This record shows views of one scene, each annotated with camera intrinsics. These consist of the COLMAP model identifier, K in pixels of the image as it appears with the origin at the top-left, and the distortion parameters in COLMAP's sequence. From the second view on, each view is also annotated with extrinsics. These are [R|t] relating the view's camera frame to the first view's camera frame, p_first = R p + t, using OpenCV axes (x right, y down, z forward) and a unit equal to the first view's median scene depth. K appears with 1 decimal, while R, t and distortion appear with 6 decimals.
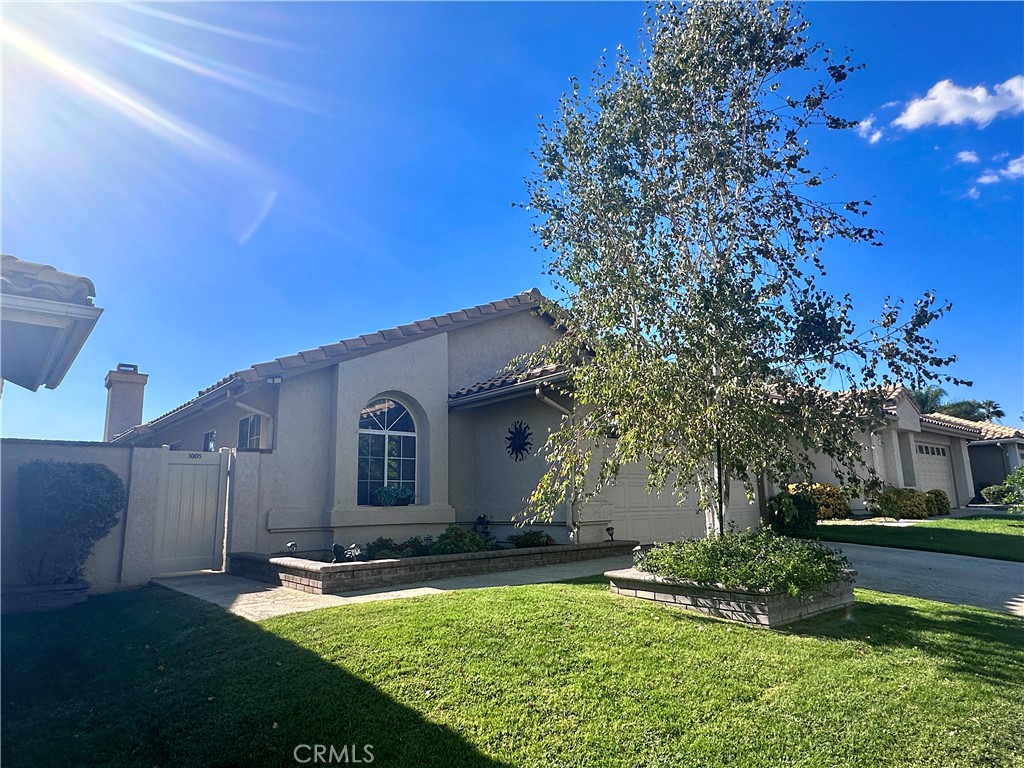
lens RADIAL K [[604.0, 0, 513.0], [0, 604.0, 382.2], [0, 0, 1]] dist [0.002267, -0.000423]
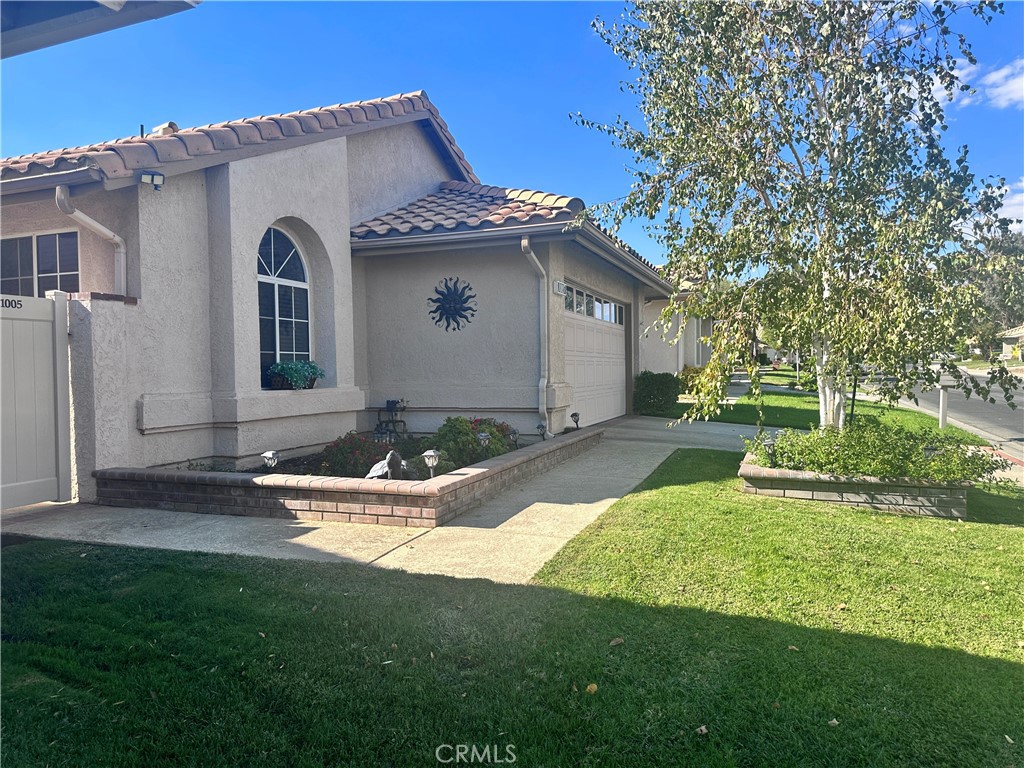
lens RADIAL K [[710.6, 0, 512.7], [0, 710.6, 390.4], [0, 0, 1]] dist [0.034494, -0.008454]
pose [[0.871580, -0.003804, 0.490238, -0.381029], [-0.105875, 0.974912, 0.195796, 0.020435], [-0.478684, -0.222556, 0.849312, 0.185907]]
